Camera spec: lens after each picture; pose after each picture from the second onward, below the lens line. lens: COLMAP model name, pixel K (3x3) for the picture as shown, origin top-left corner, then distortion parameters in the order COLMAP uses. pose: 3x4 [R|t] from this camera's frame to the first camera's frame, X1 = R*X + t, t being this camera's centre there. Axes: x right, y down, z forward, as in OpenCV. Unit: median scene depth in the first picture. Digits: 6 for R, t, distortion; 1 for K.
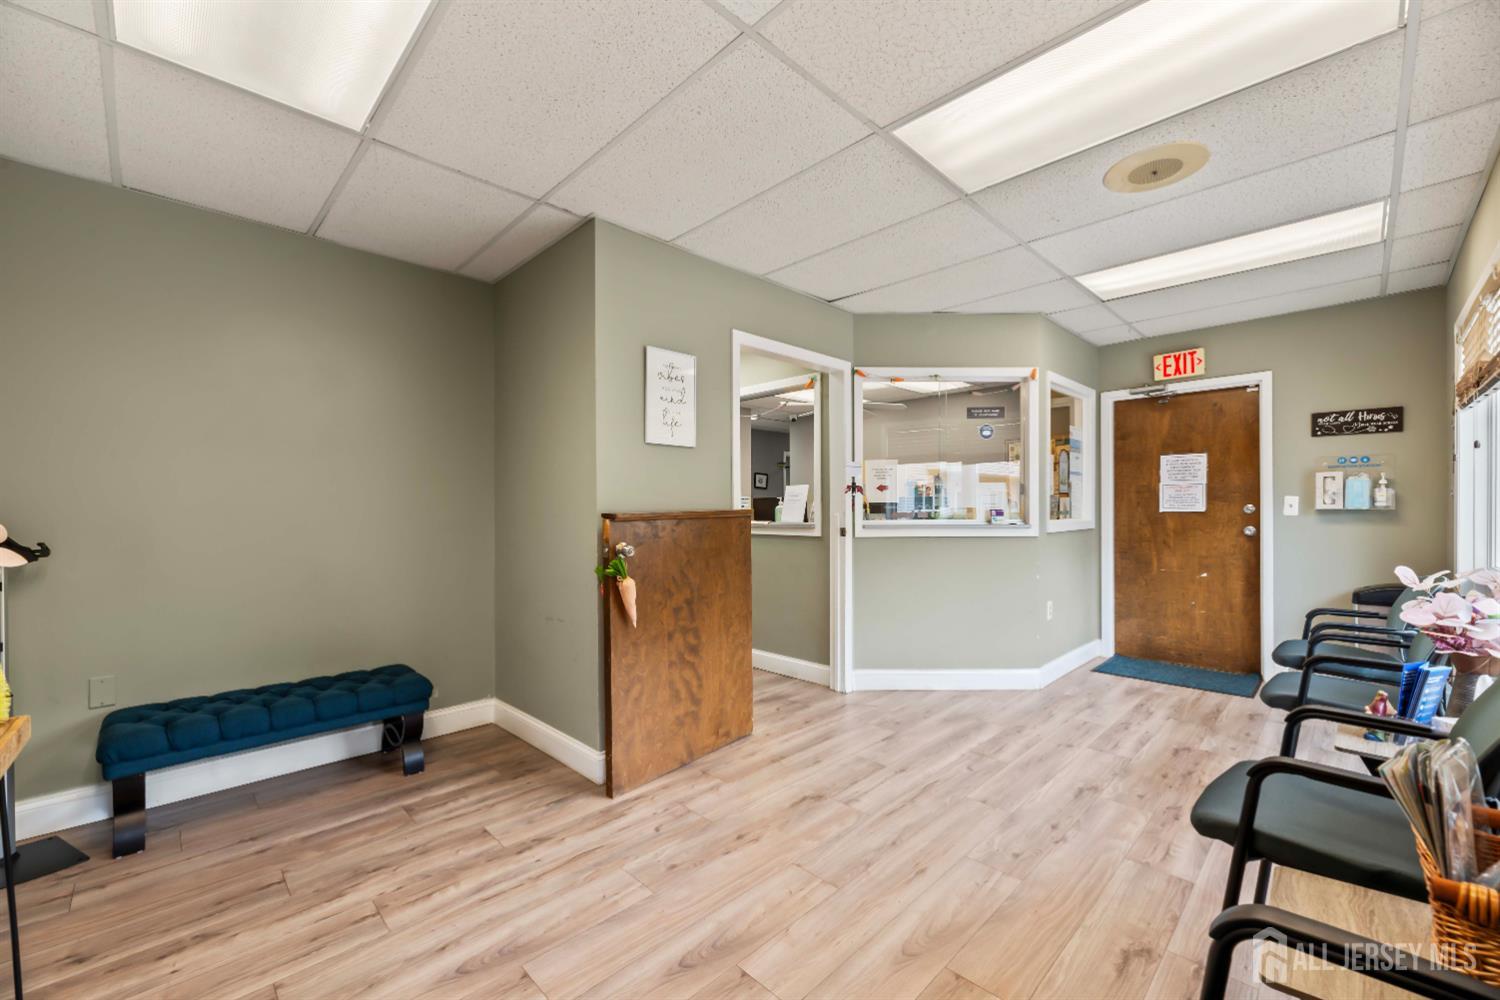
lens RADIAL K [[605.2, 0, 748.0], [0, 605.2, 506.9], [0, 0, 1]] dist [0.000125, -0.000744]
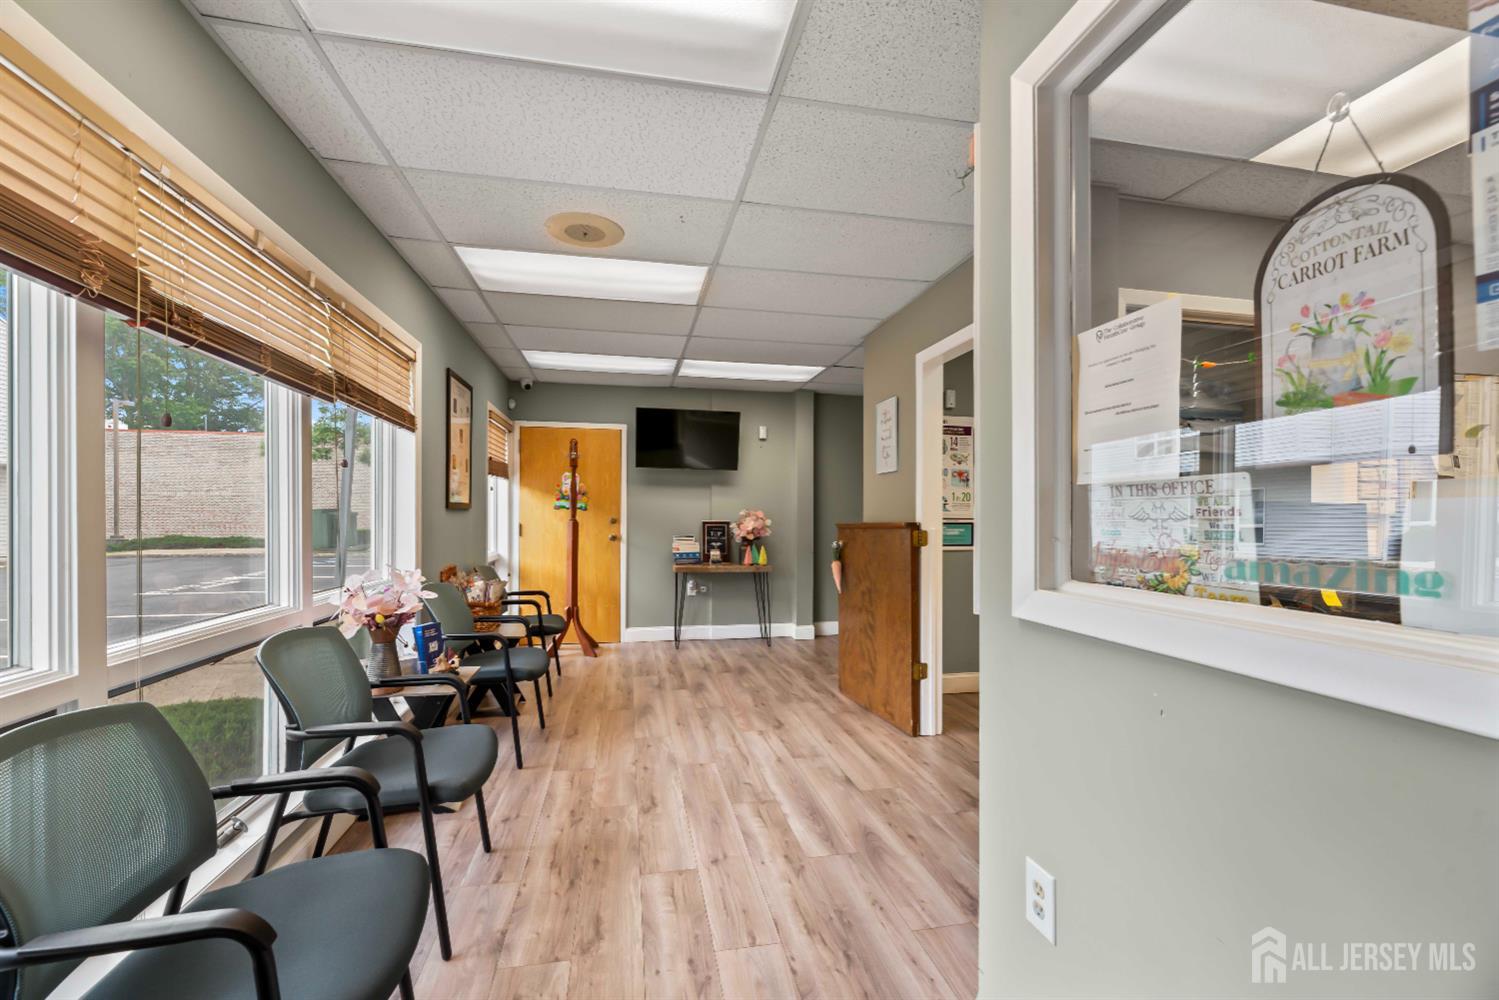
lens RADIAL K [[604.8, 0, 742.3], [0, 604.8, 514.1], [0, 0, 1]] dist [0.000125, -0.000744]
pose [[-0.553968, -0.000692, -0.832538, 0.907594], [0.001322, 0.999998, -0.001712, -0.007975], [0.832537, -0.002049, -0.553966, 1.167821]]
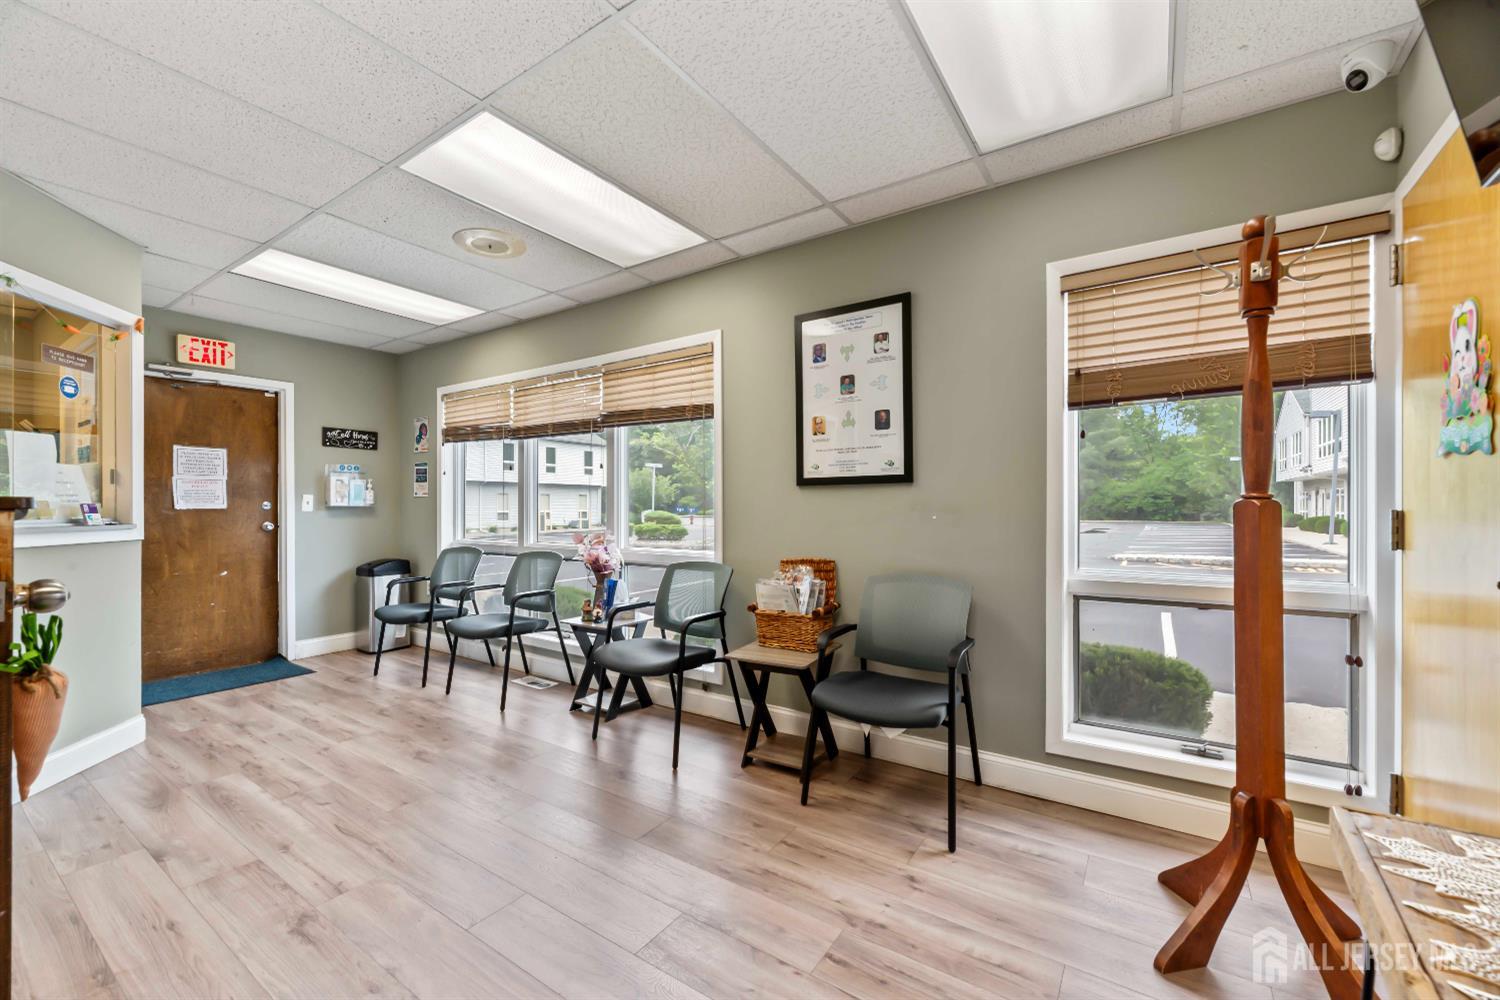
lens RADIAL K [[605.2, 0, 747.0], [0, 605.2, 504.9], [0, 0, 1]] dist [0.000125, -0.000744]
pose [[-0.198230, 0.006716, 0.980133, -0.449259], [0.002141, 0.999977, -0.006419, 0.012132], [-0.980153, 0.000826, -0.198239, 0.440362]]
